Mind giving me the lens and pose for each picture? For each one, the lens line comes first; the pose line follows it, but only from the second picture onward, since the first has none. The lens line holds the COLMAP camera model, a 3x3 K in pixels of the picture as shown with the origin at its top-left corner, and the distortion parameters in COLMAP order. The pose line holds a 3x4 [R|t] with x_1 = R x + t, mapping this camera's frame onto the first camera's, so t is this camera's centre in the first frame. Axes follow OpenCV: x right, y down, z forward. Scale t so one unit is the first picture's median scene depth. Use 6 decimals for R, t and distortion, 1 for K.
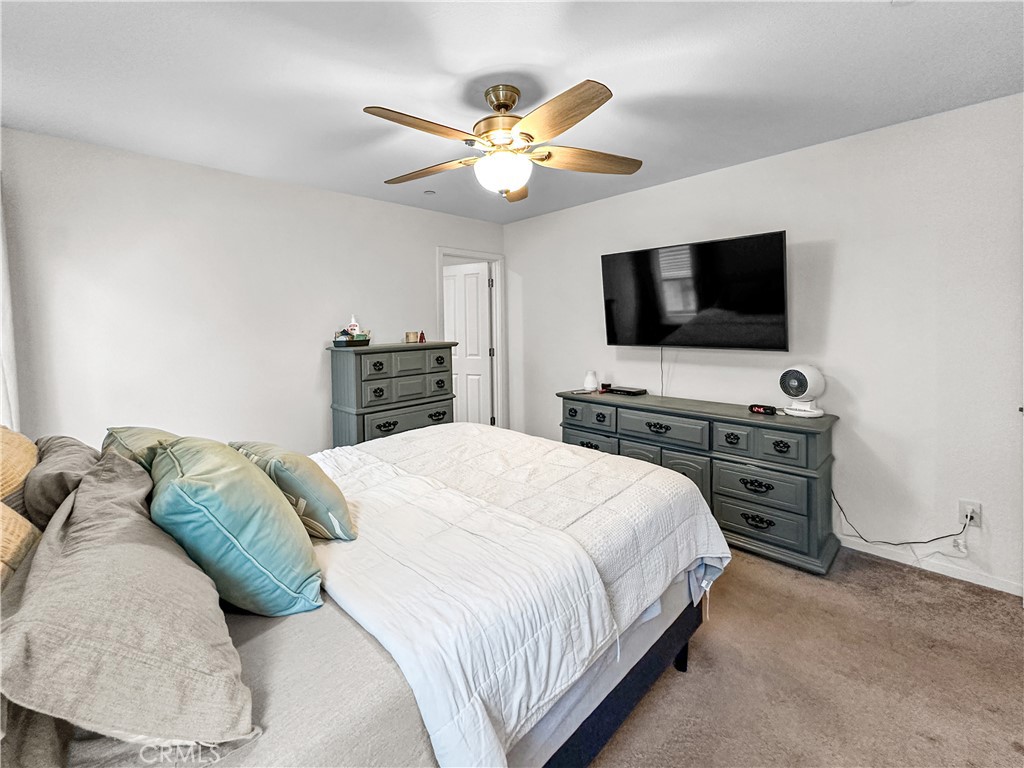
lens RADIAL K [[436.6, 0, 508.0], [0, 436.6, 313.4], [0, 0, 1]] dist [-0.001186, -0.000051]
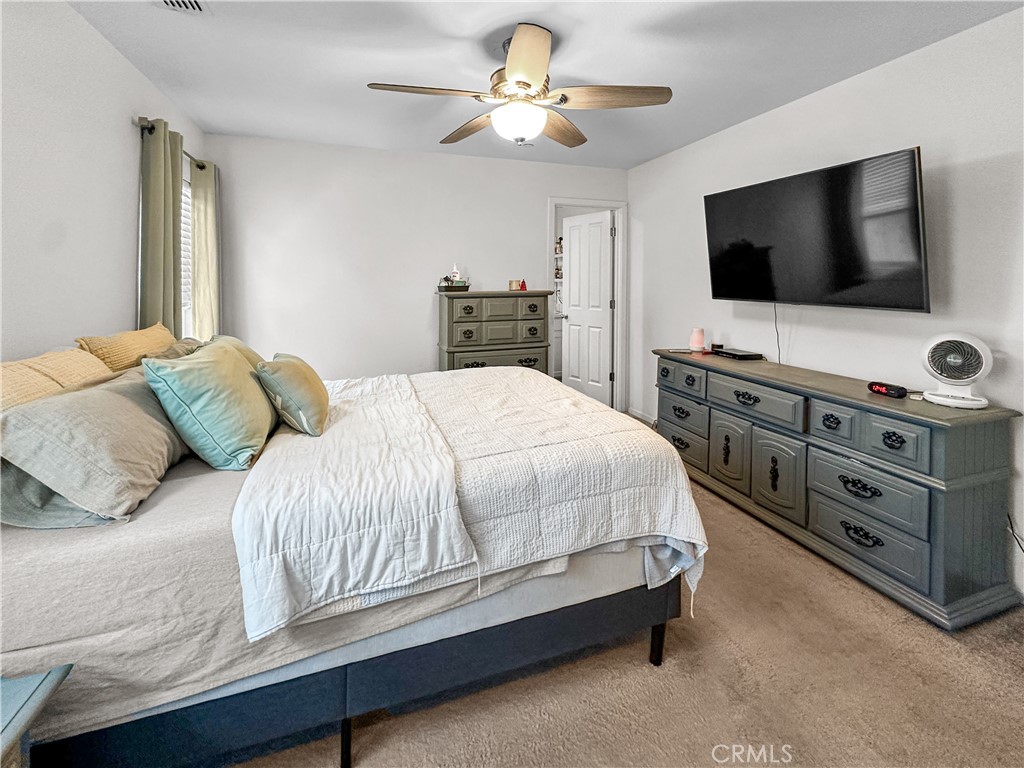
lens RADIAL K [[452.0, 0, 516.5], [0, 452.0, 260.7], [0, 0, 1]] dist [-0.001902, -0.000443]
pose [[0.905068, -0.000437, -0.425268, 0.336165], [-0.005860, 0.999892, -0.013498, 0.014507], [0.425228, 0.014709, 0.904967, 0.031806]]
